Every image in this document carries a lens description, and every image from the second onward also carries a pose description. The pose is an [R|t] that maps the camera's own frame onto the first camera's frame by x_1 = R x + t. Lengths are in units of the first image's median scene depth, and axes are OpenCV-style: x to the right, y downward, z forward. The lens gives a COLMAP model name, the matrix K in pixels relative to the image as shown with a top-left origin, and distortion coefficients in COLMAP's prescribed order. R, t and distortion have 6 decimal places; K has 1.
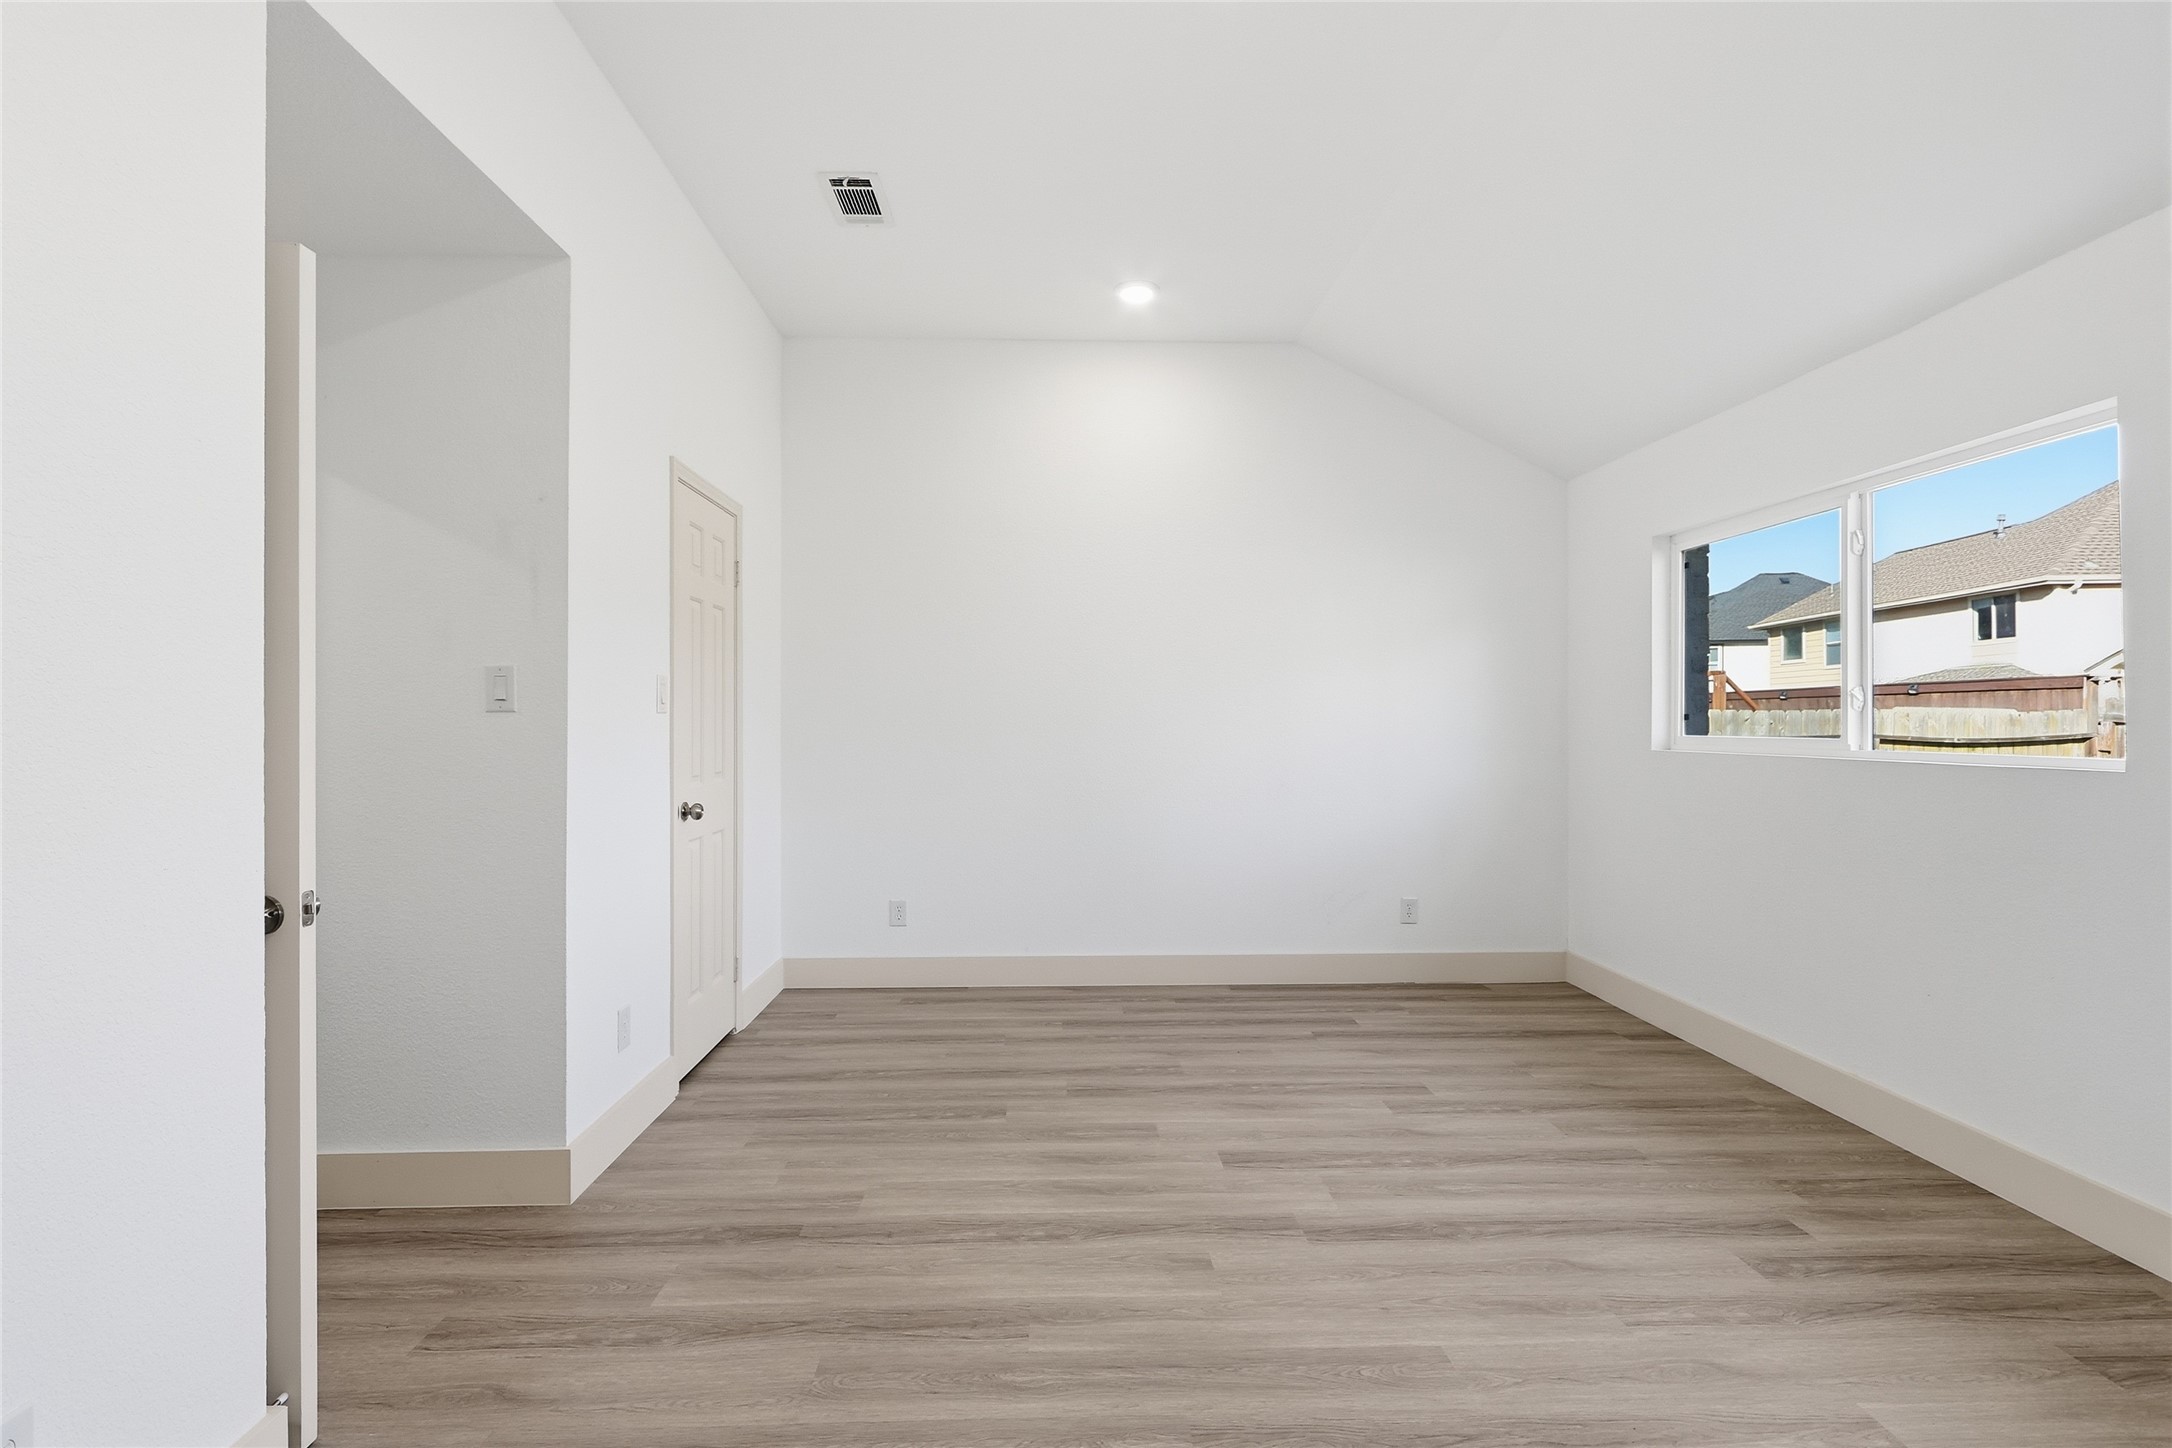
lens RADIAL K [[995.9, 0, 1081.0], [0, 995.9, 726.0], [0, 0, 1]] dist [-0.000735, 0.000033]
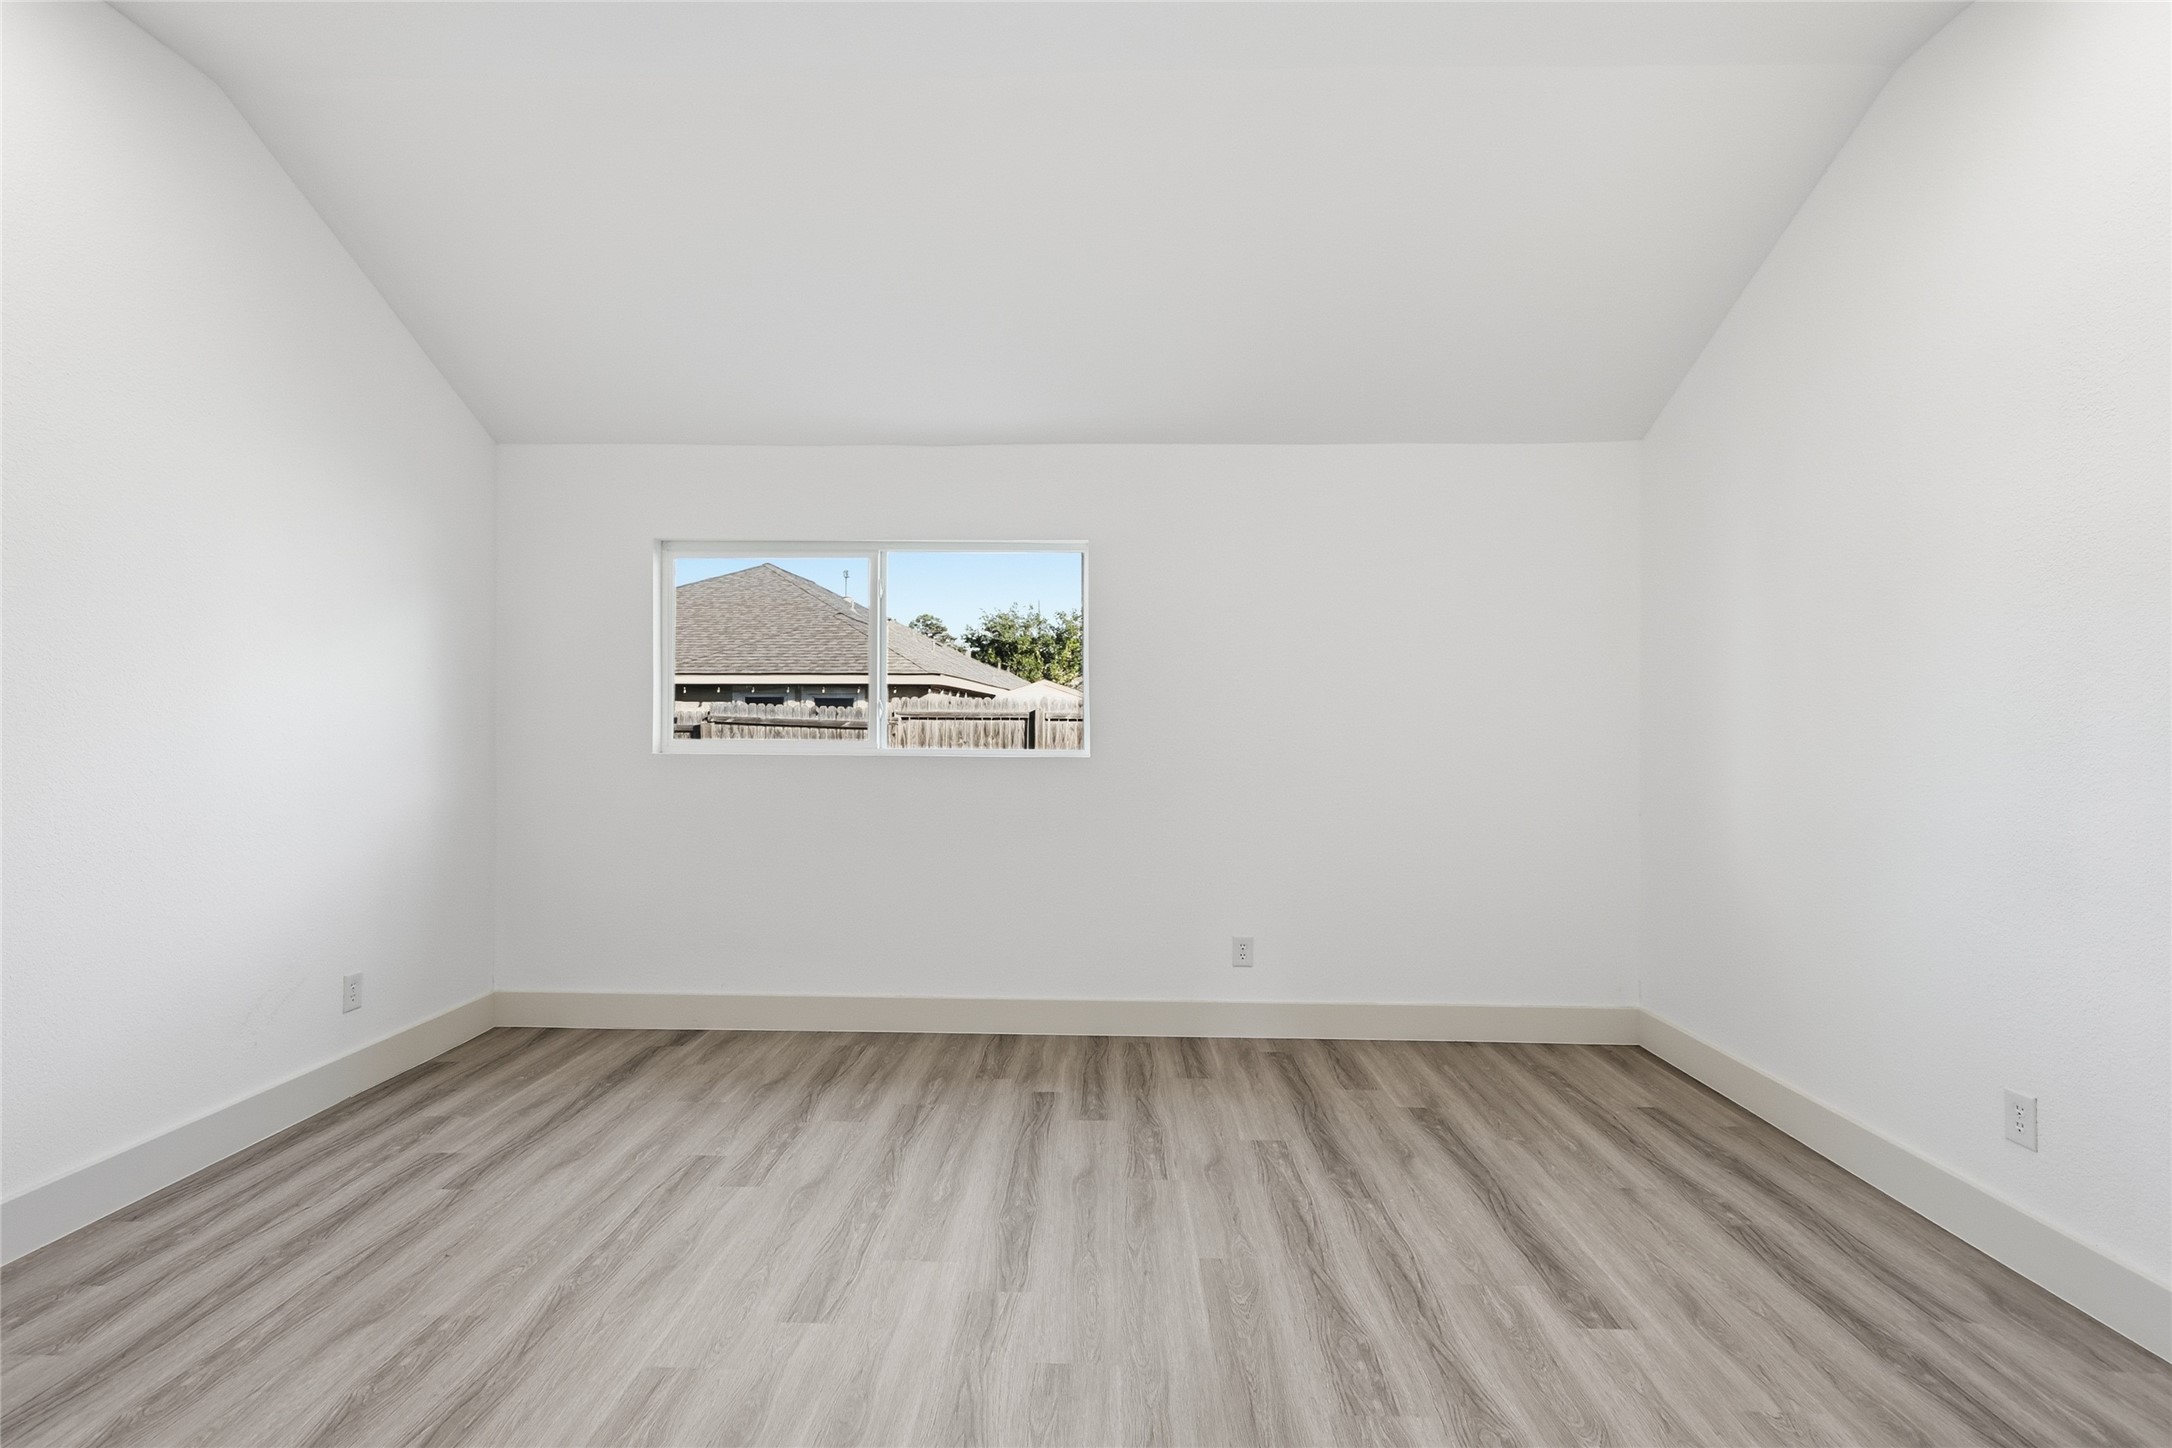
lens RADIAL K [[995.9, 0, 1081.0], [0, 995.9, 726.0], [0, 0, 1]] dist [-0.000735, 0.000033]
pose [[0.059456, 0.004458, 0.998221, -0.560960], [-0.003337, 0.999985, -0.004267, -0.003179], [-0.998225, -0.003077, 0.059470, 0.722208]]
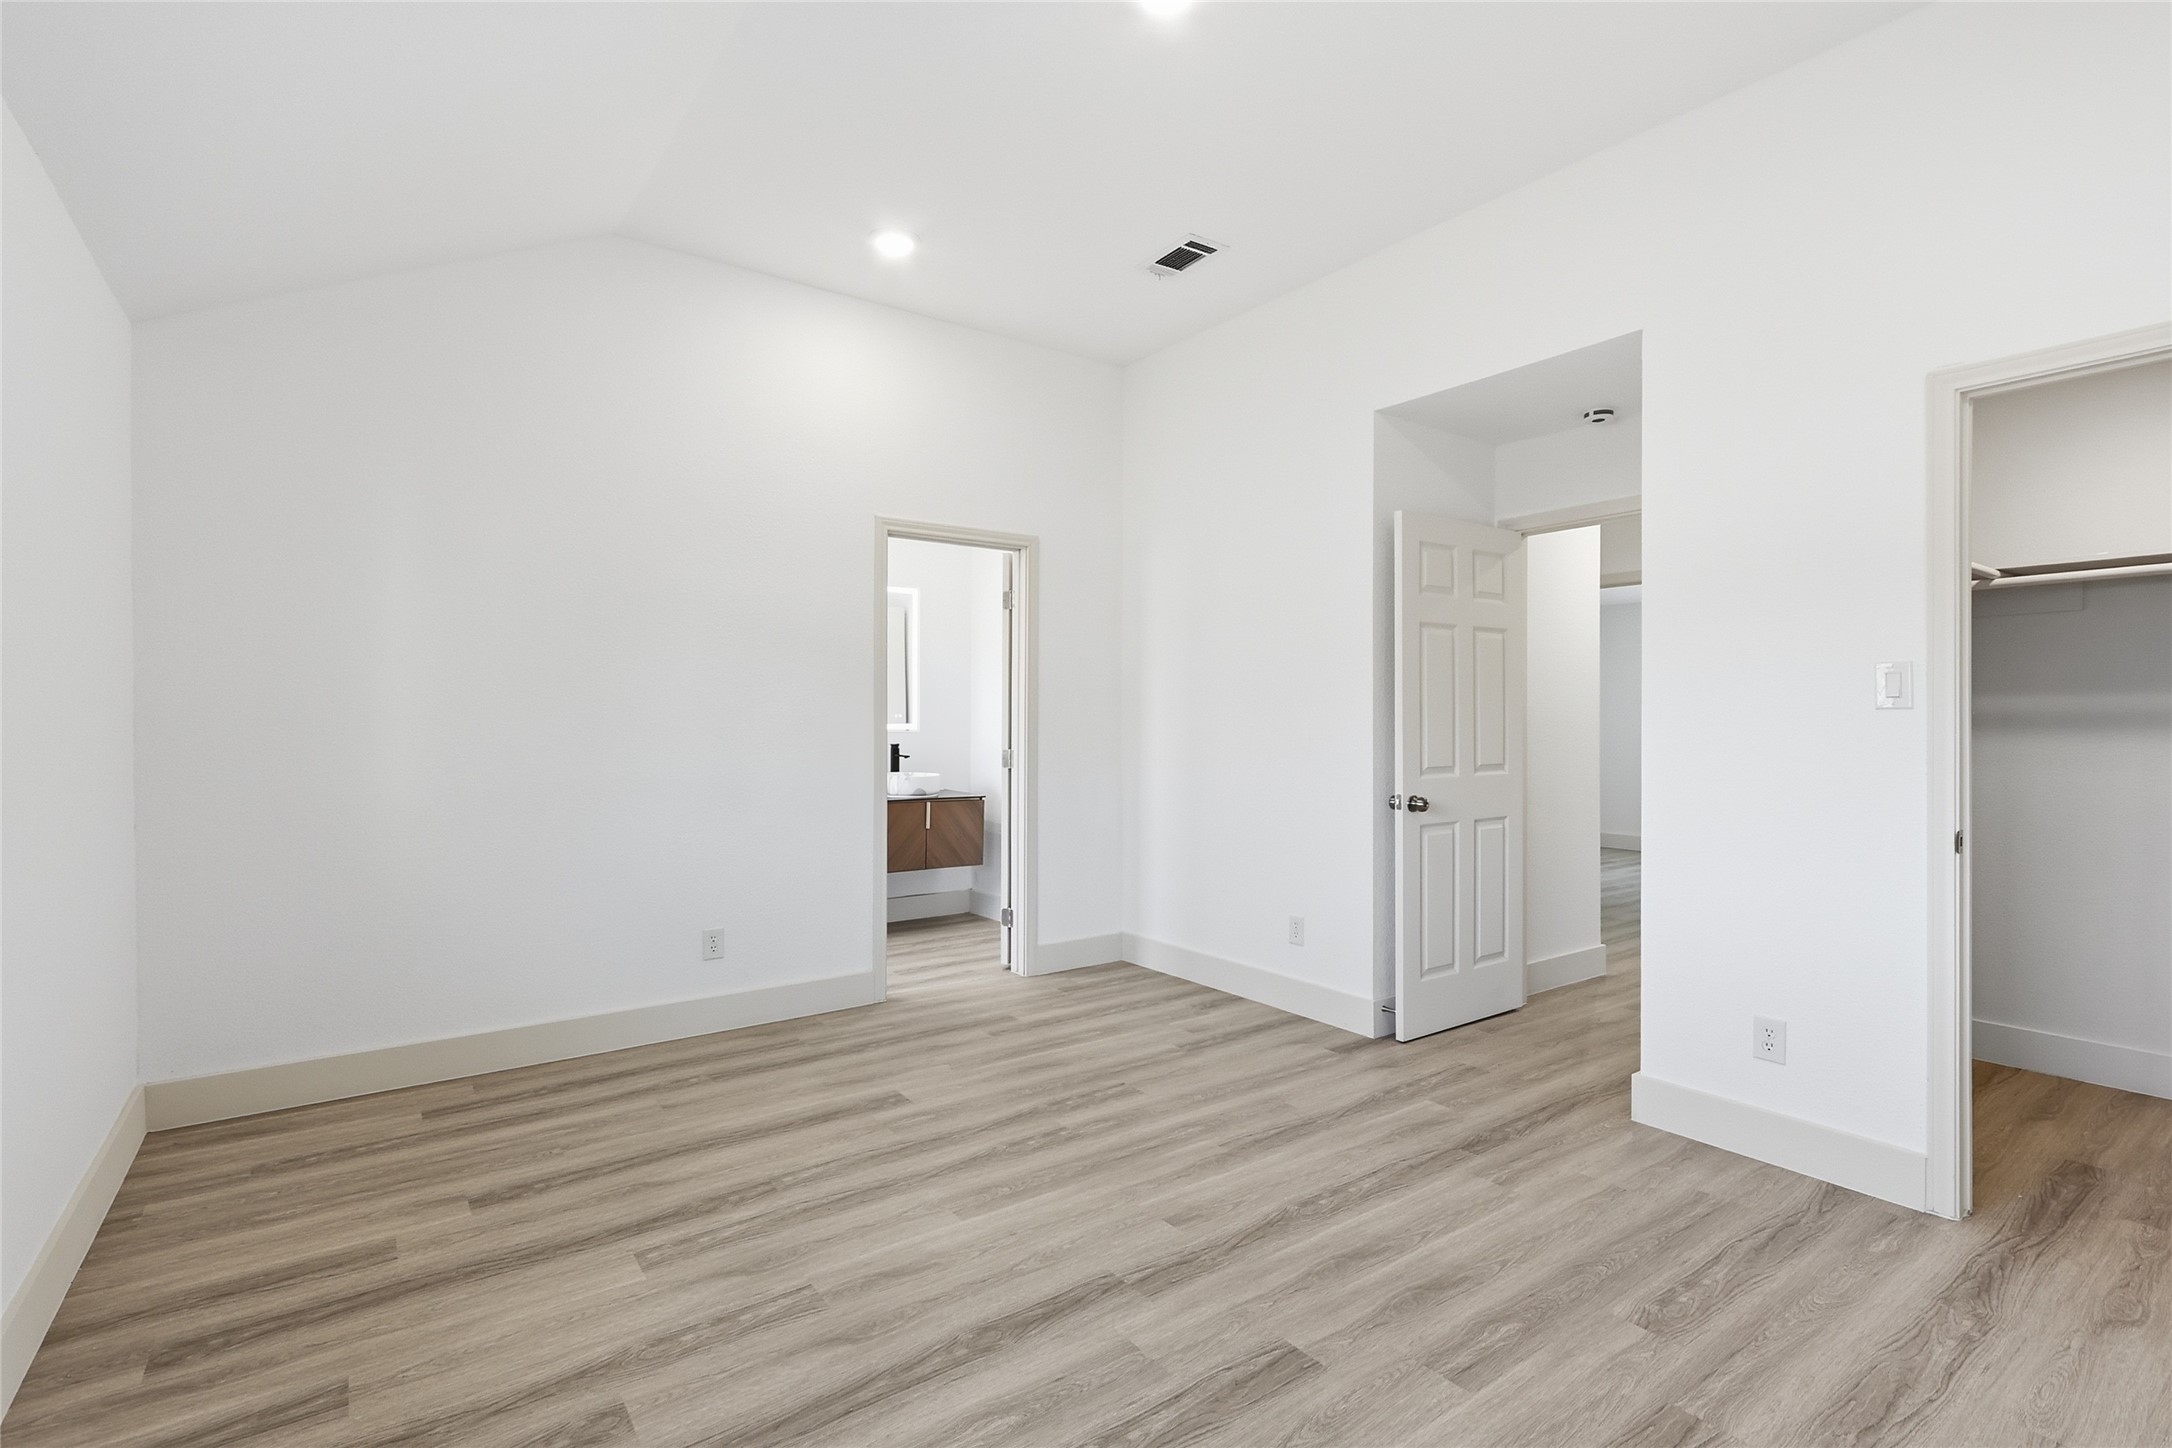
lens RADIAL K [[995.9, 0, 1081.0], [0, 995.9, 726.0], [0, 0, 1]] dist [-0.000735, 0.000033]
pose [[-0.829128, 0.002204, -0.559054, 0.629480], [-0.004296, 0.999938, 0.010313, -0.007300], [0.559042, 0.010953, -0.829067, 1.422531]]
